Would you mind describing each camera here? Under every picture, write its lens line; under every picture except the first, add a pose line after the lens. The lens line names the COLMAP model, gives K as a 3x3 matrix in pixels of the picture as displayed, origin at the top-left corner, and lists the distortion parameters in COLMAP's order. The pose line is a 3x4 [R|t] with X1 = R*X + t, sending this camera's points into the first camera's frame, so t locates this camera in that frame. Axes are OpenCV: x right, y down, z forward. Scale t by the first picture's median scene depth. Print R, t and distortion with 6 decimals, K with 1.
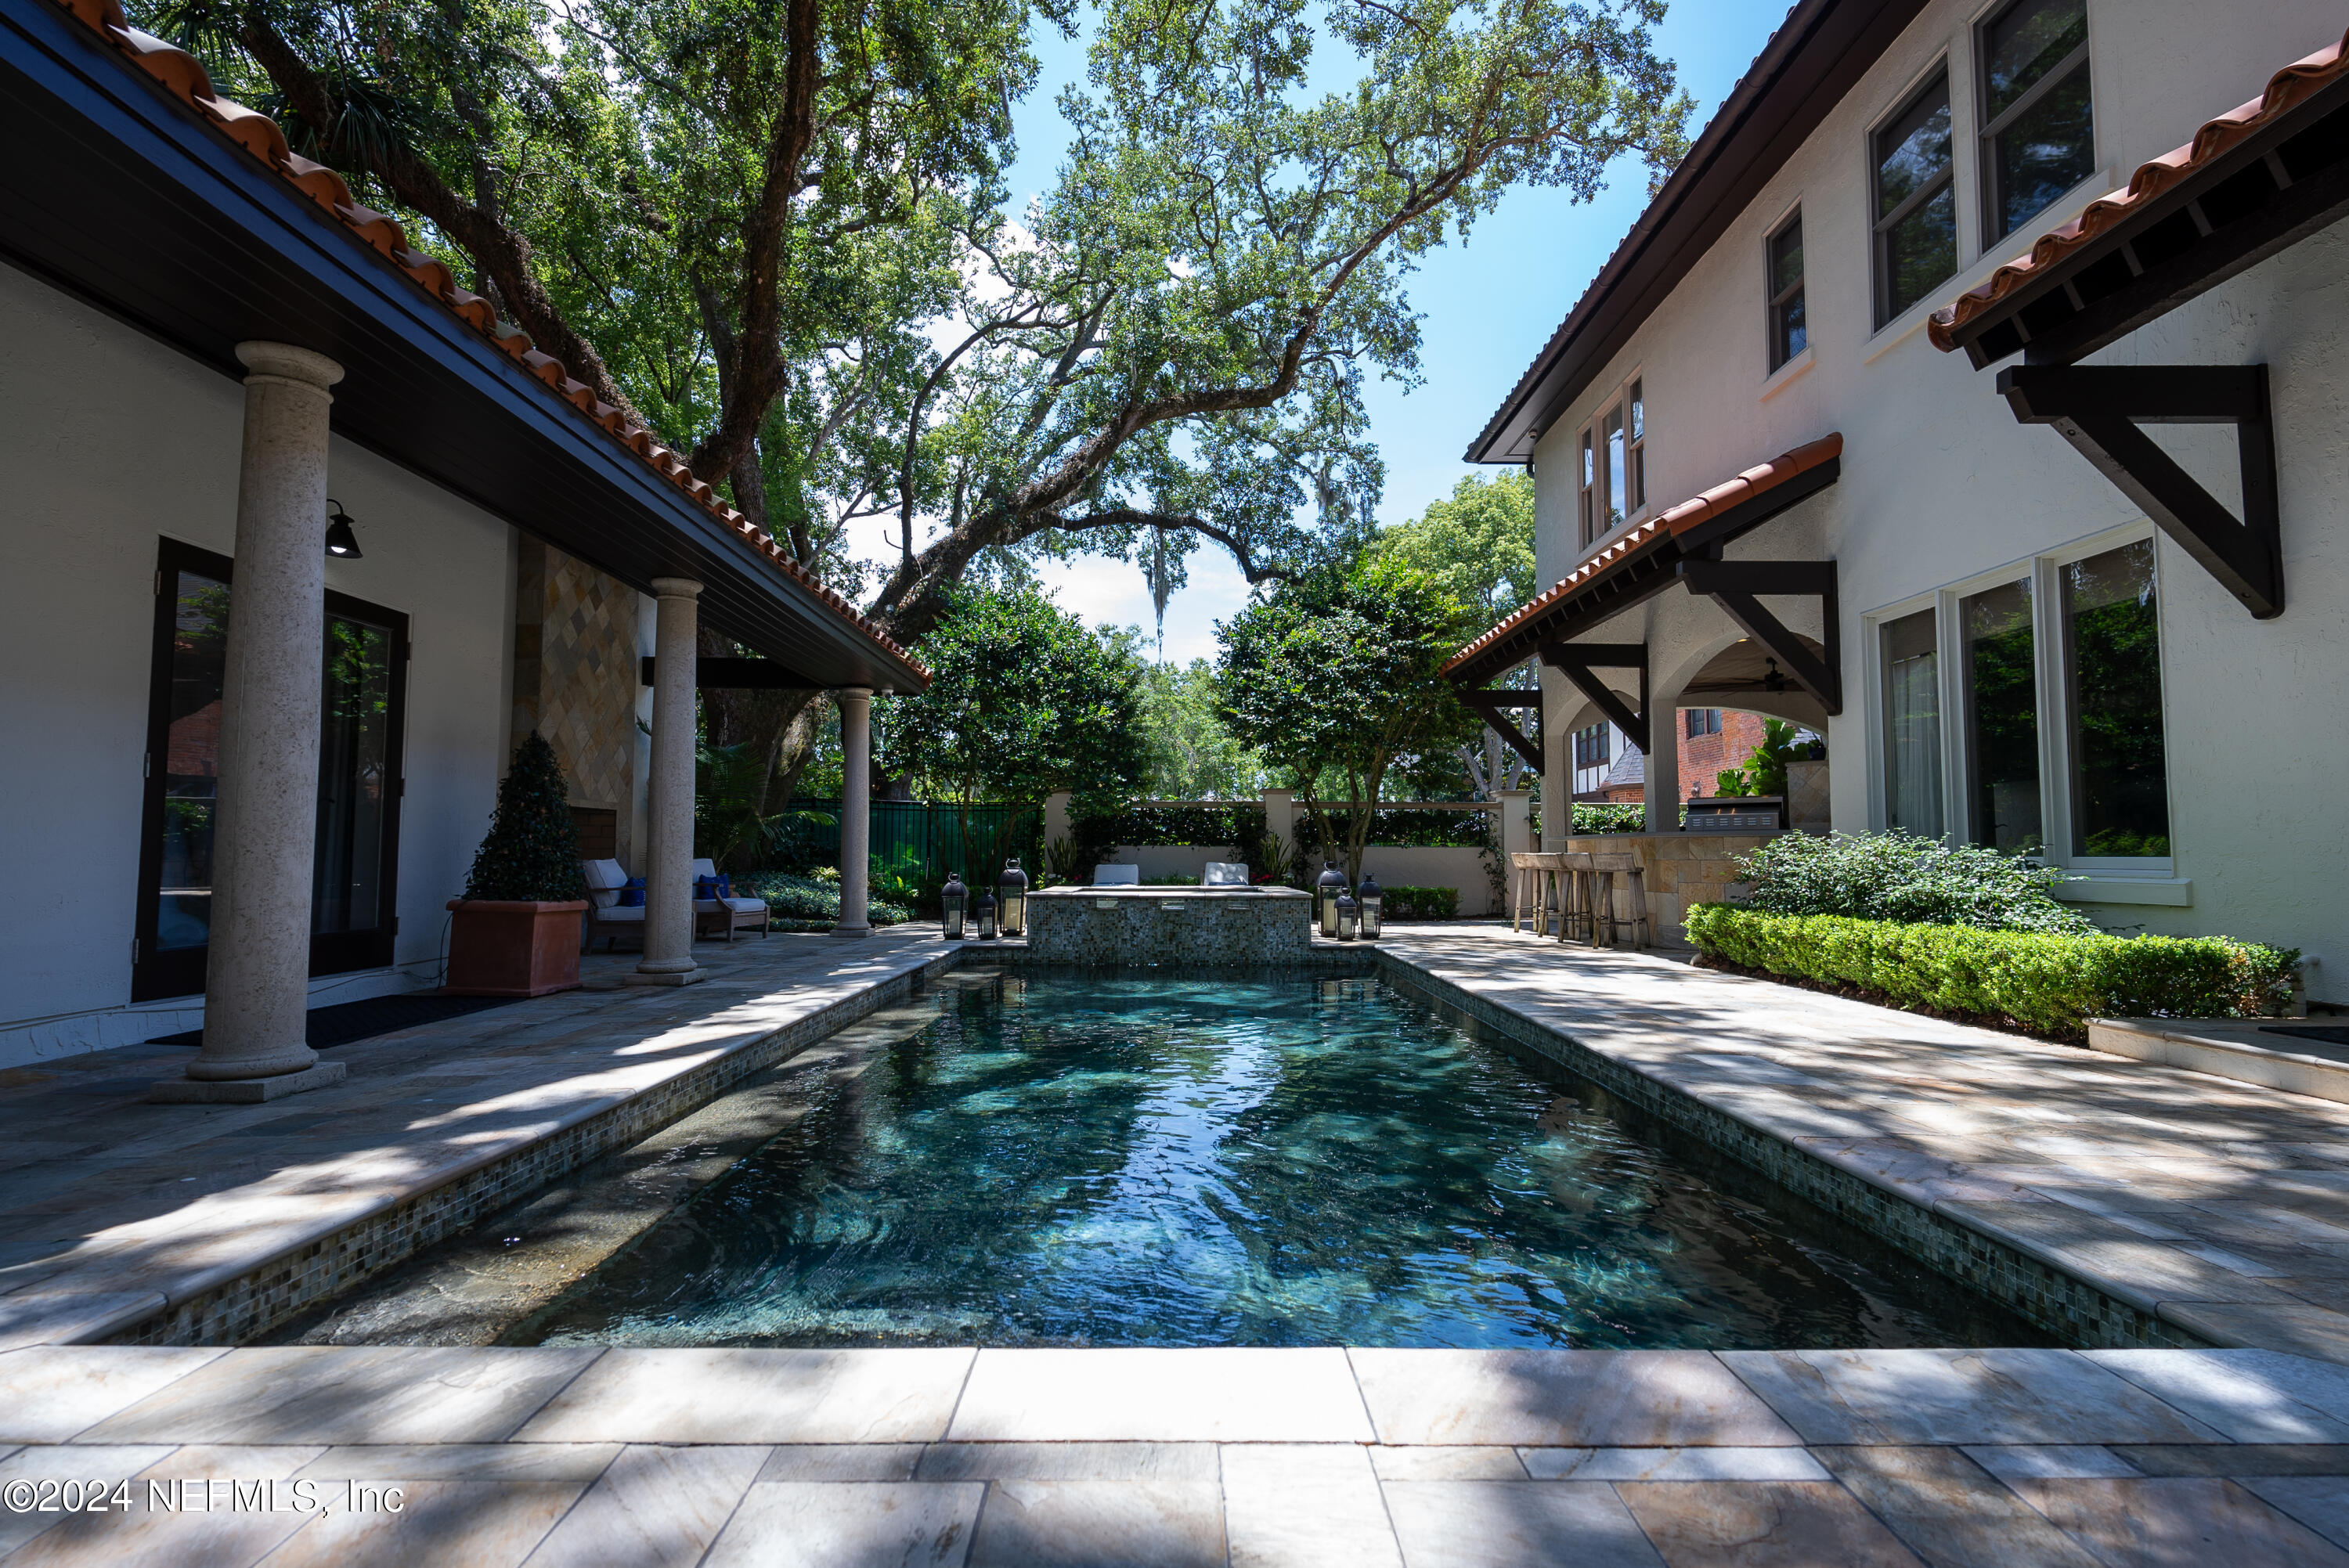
lens RADIAL K [[1115.4, 0, 1182.4], [0, 1115.4, 787.6], [0, 0, 1]] dist [-0.001666, 0.001577]
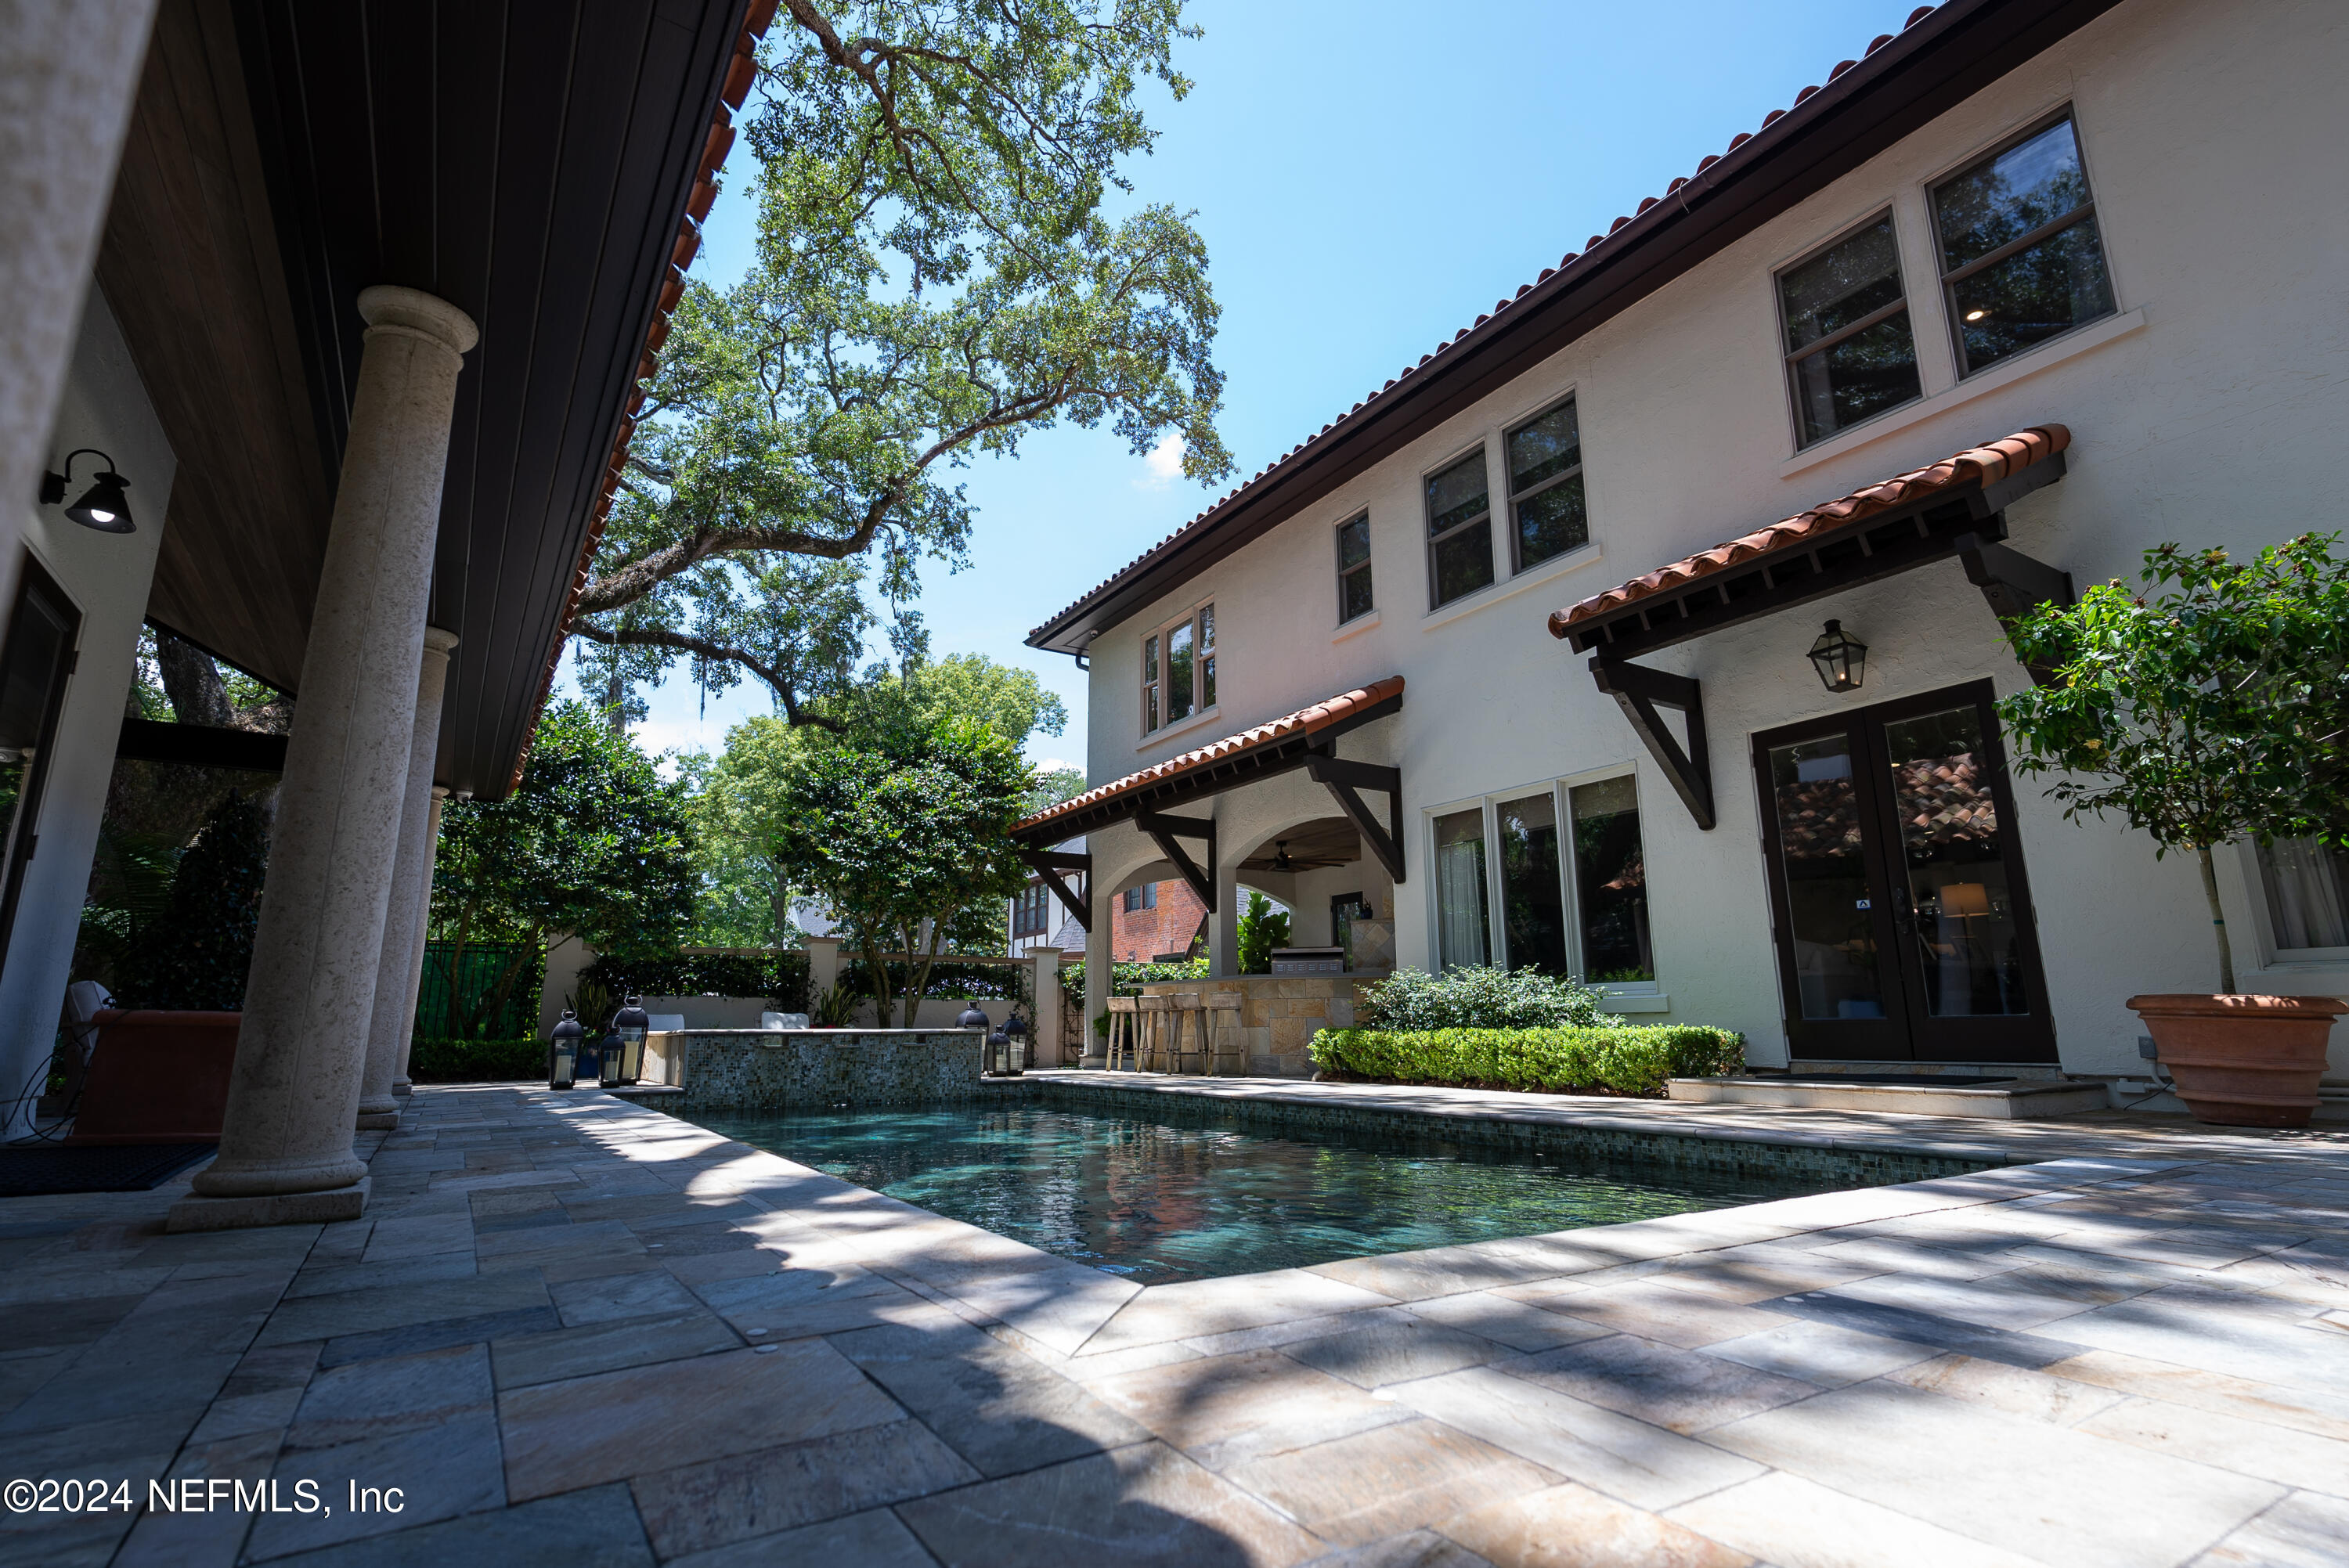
lens RADIAL K [[1115.4, 0, 1182.4], [0, 1115.4, 787.6], [0, 0, 1]] dist [-0.001666, 0.001577]
pose [[0.849338, 0.105704, 0.517157, -0.262594], [-0.024258, 0.986525, -0.161802, 0.034622], [-0.527291, 0.124879, 0.840458, 0.009577]]
